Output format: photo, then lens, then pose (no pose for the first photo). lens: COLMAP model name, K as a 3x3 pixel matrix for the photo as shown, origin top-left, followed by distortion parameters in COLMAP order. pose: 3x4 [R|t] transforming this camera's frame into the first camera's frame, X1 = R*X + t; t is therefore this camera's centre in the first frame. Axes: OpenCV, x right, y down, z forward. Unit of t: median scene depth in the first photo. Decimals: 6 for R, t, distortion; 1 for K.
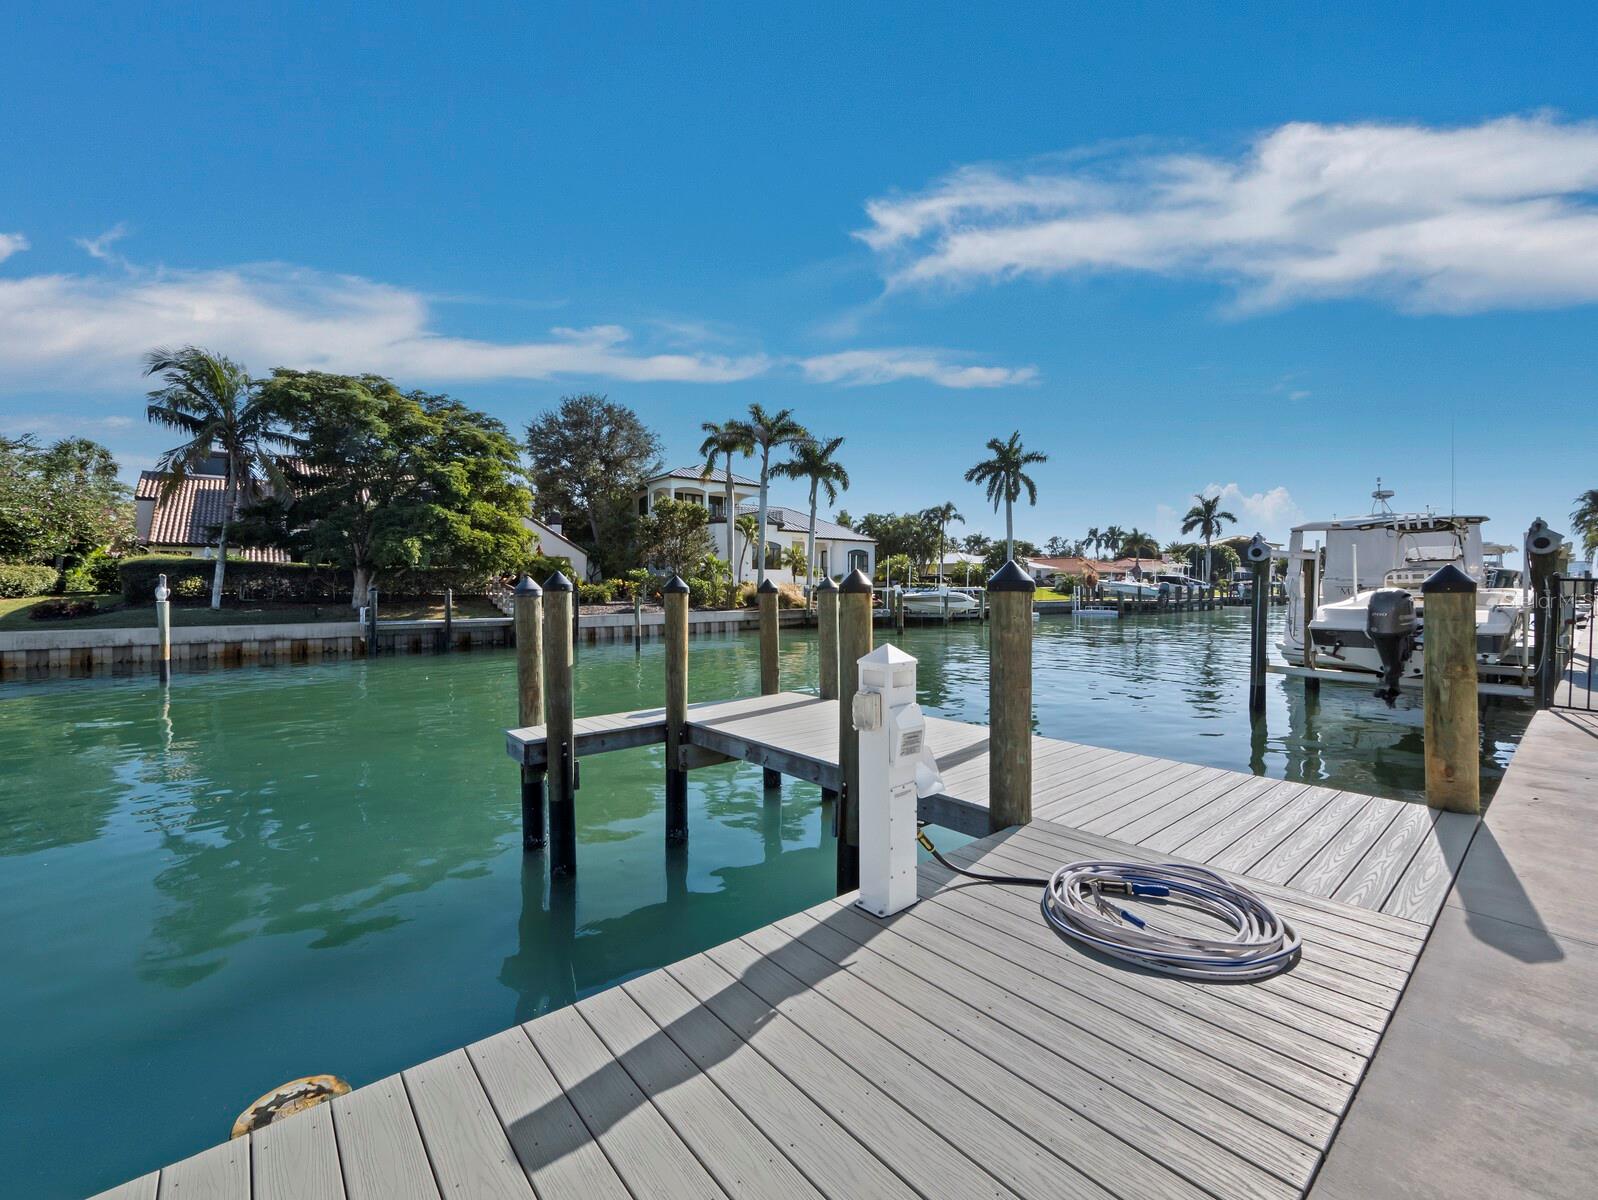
lens RADIAL K [[676.4, 0, 818.6], [0, 676.4, 583.1], [0, 0, 1]] dist [-0.012137, 0.003574]
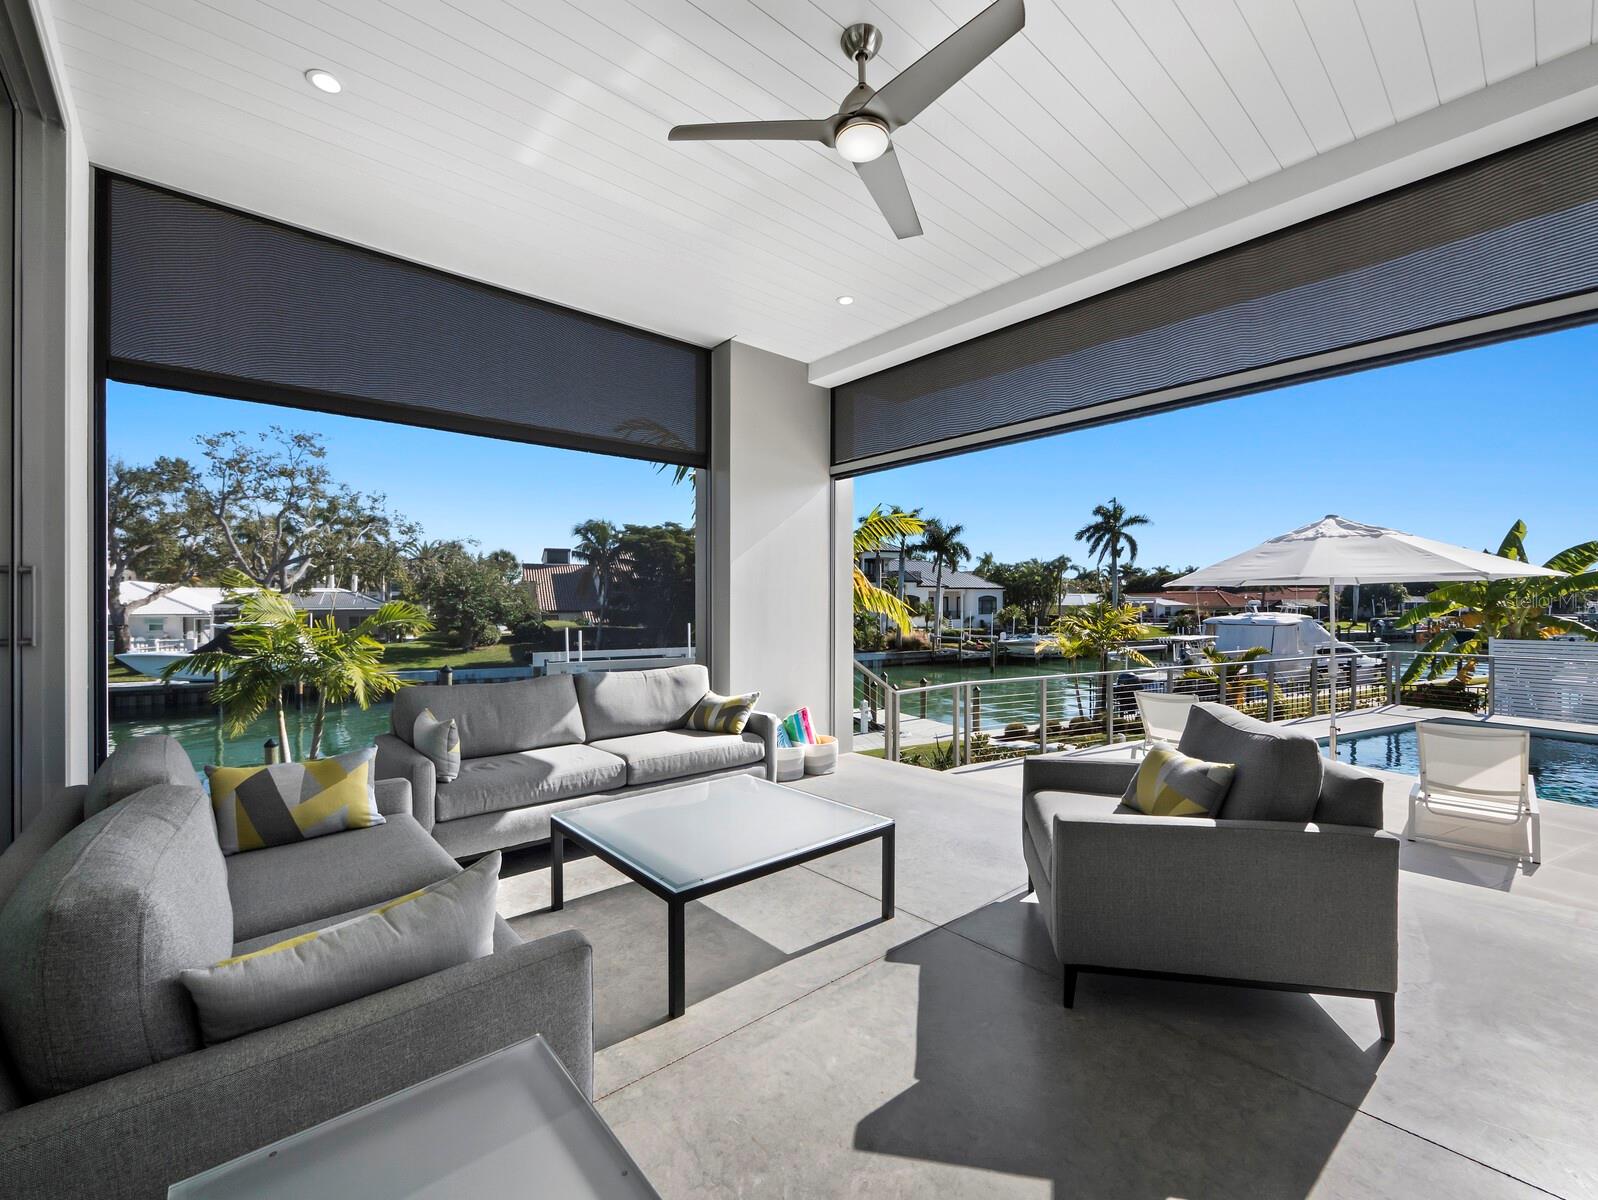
lens RADIAL K [[676.4, 0, 816.4], [0, 676.4, 602.9], [0, 0, 1]] dist [-0.012137, 0.003574]
pose [[0.970721, -0.004795, -0.240160, 0.082325], [0.004889, 0.999988, -0.000206, -0.060370], [0.240158, -0.000974, 0.970733, -0.393250]]
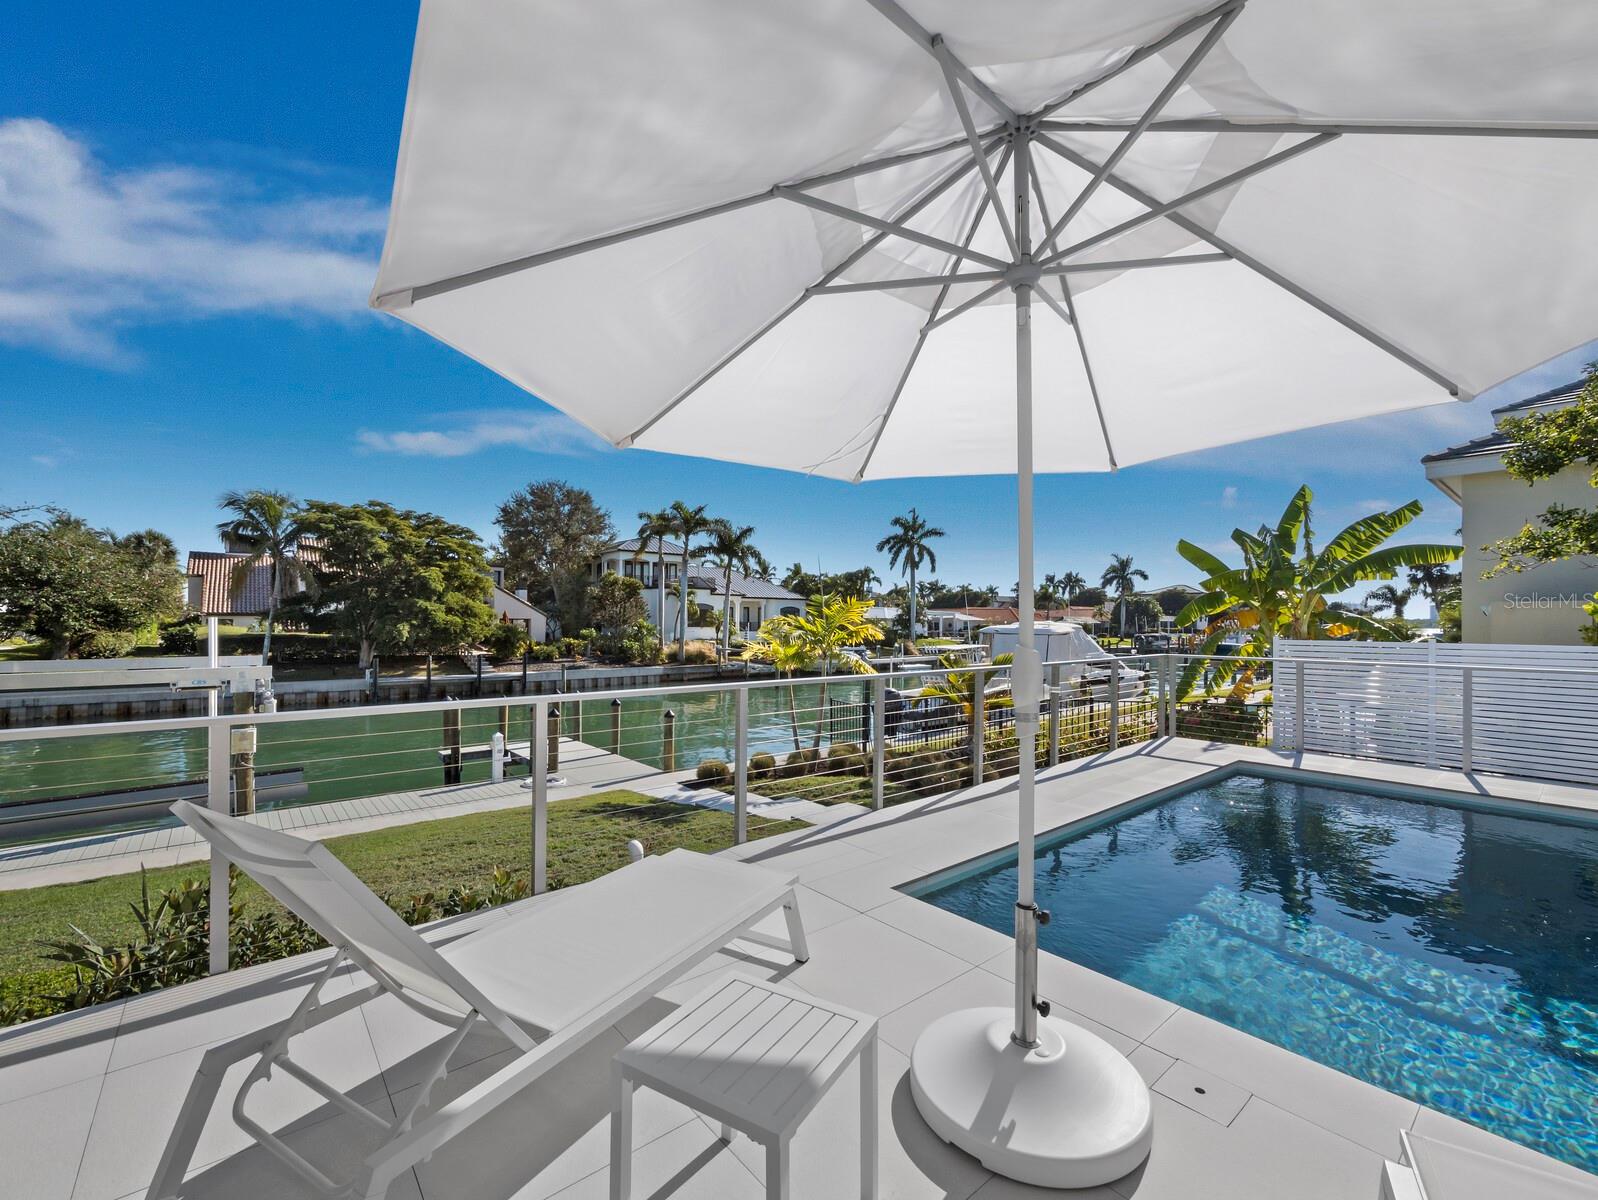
lens RADIAL K [[676.4, 0, 815.0], [0, 676.4, 618.9], [0, 0, 1]] dist [-0.012137, 0.003574]
pose [[0.999939, 0.009625, 0.005395, 0.150847], [-0.009631, 0.999953, 0.001061, -0.048164], [-0.005385, -0.001113, 0.999985, -0.249313]]
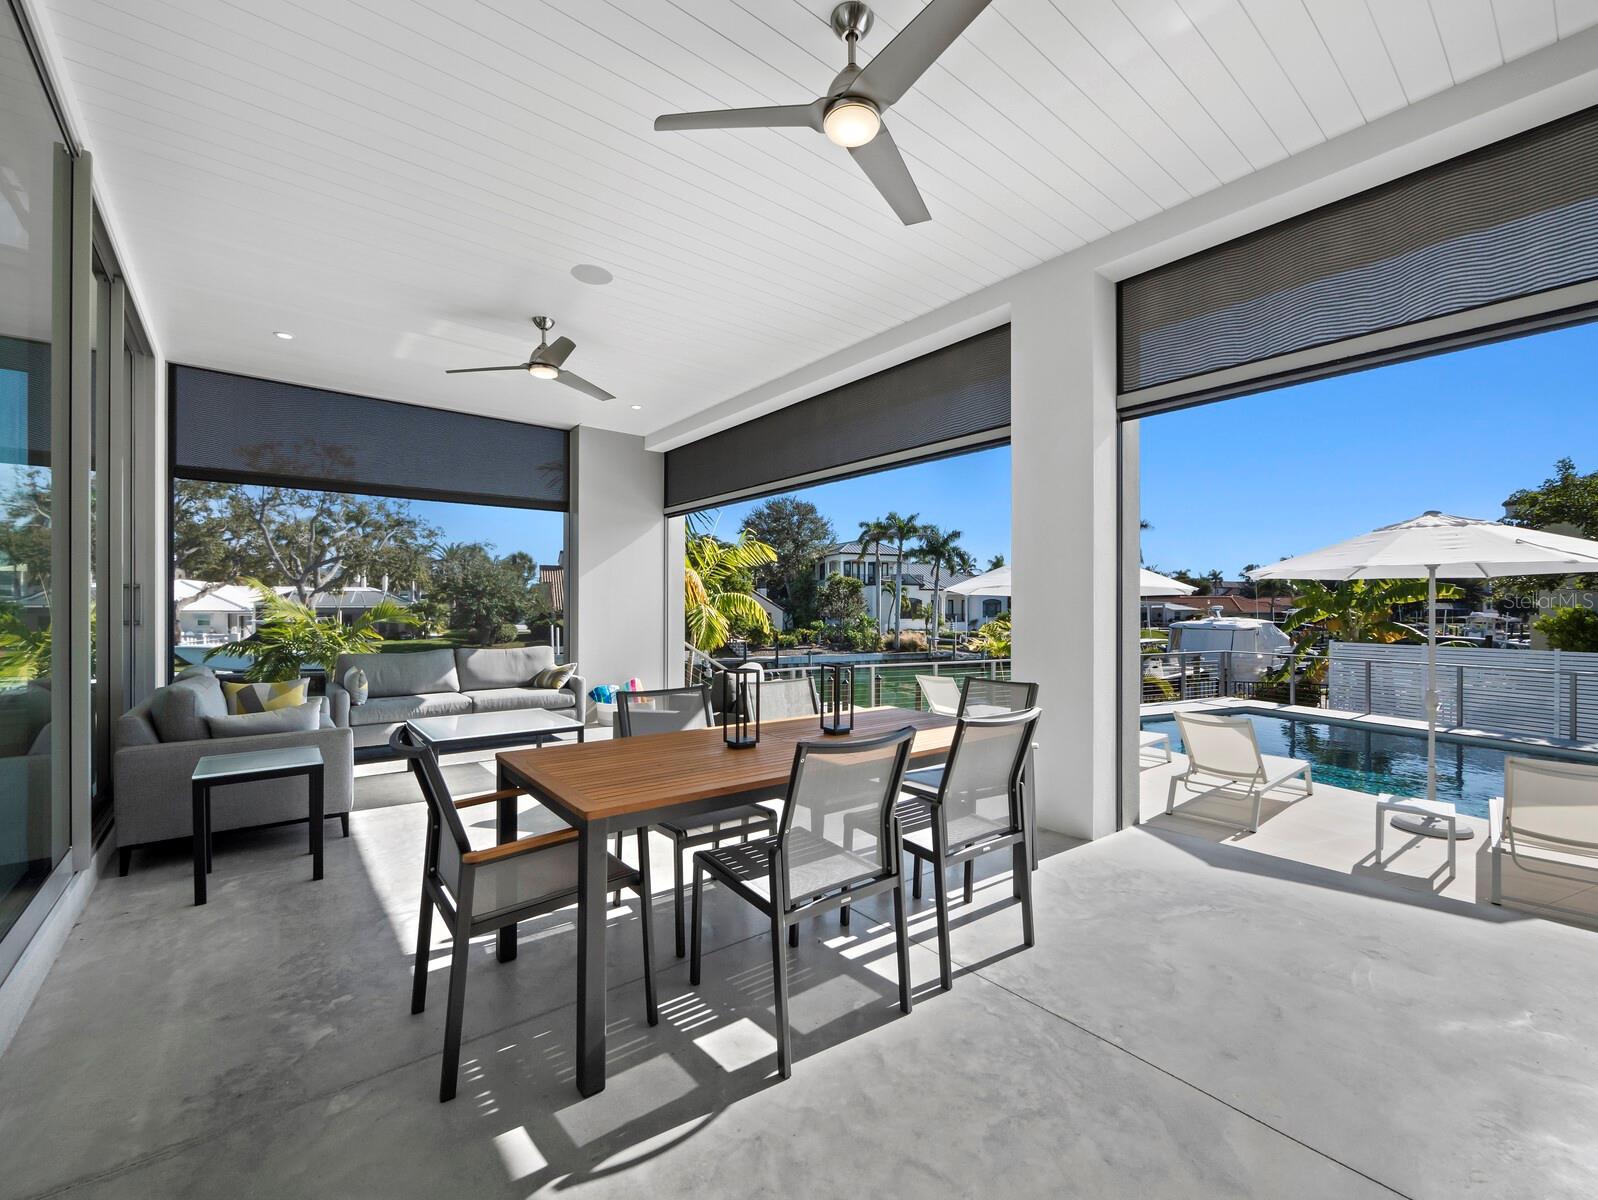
lens RADIAL K [[676.4, 0, 815.1], [0, 676.4, 611.2], [0, 0, 1]] dist [-0.012137, 0.003574]
pose [[0.960547, 0.005549, -0.278062, 0.145688], [-0.002954, 0.999948, 0.009749, -0.060803], [0.278102, -0.008543, 0.960514, -0.431551]]
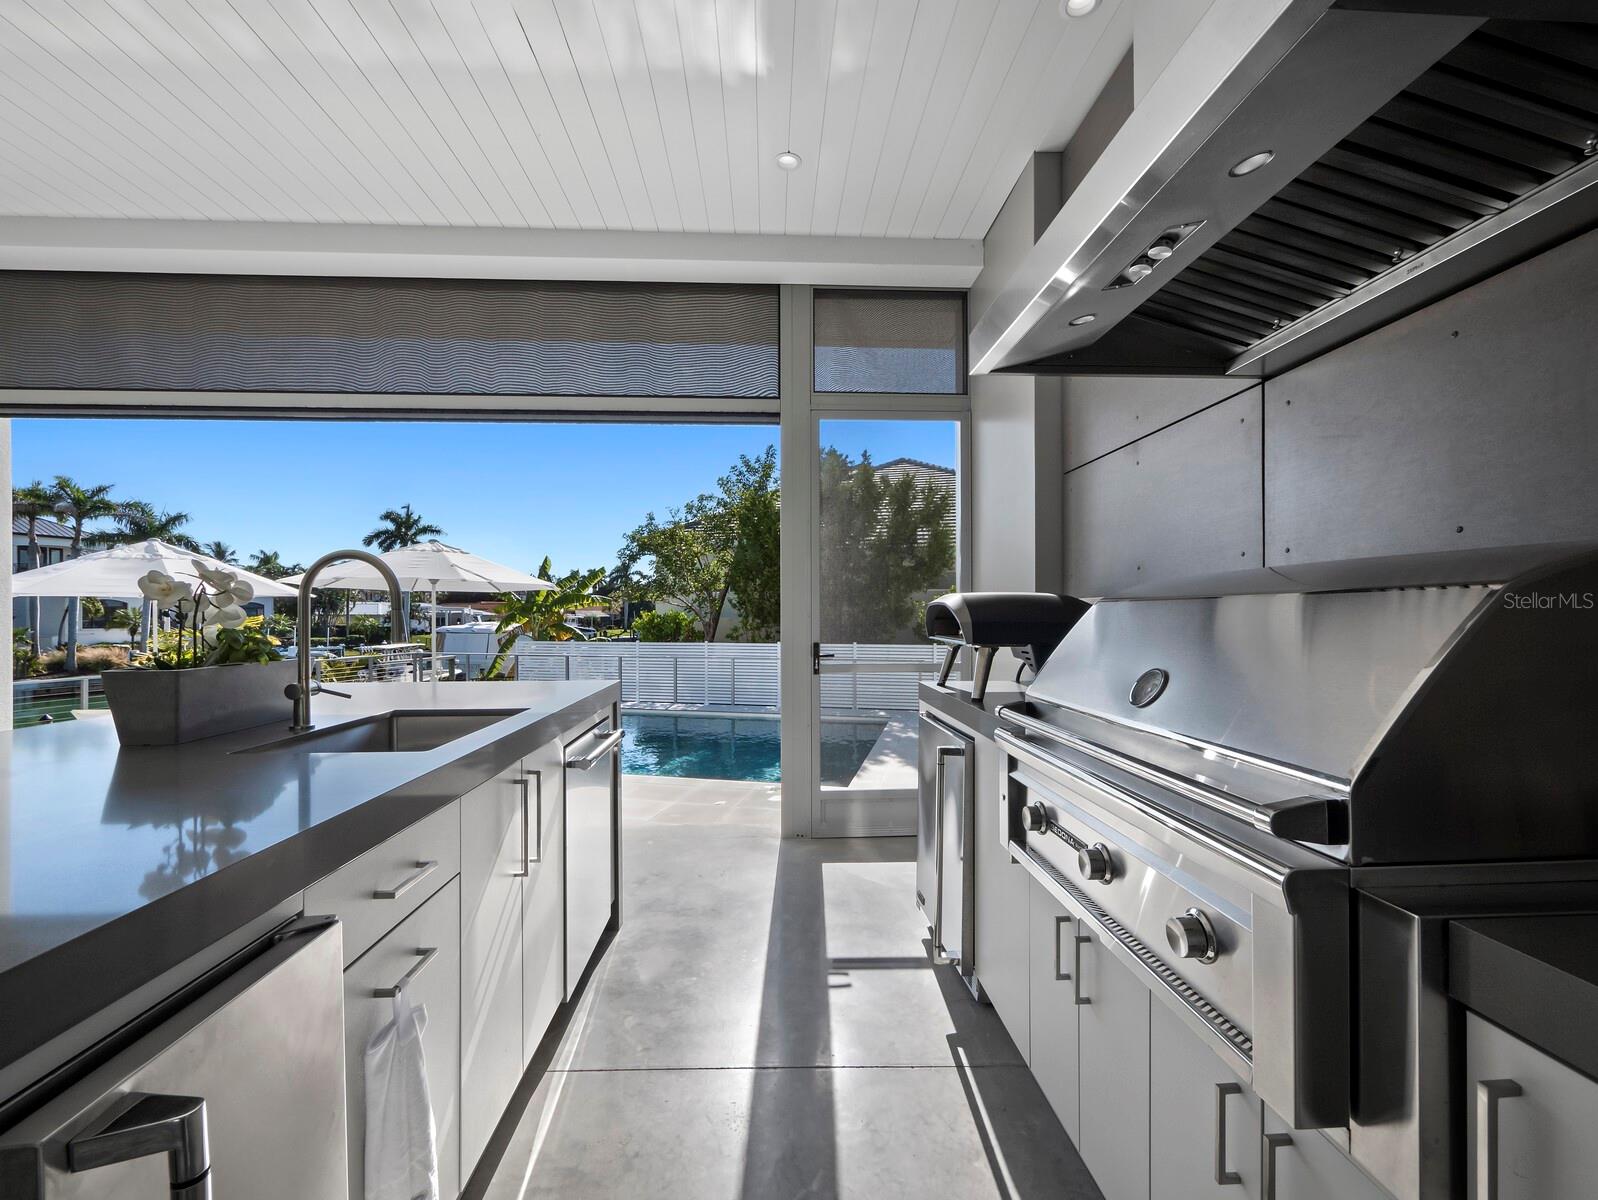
lens RADIAL K [[676.4, 0, 798.4], [0, 676.4, 614.5], [0, 0, 1]] dist [-0.012137, 0.003574]
pose [[0.805911, 0.004650, 0.592018, 0.198060], [-0.006693, 0.999977, 0.001256, -0.060713], [-0.591998, -0.004974, 0.805924, -0.468635]]
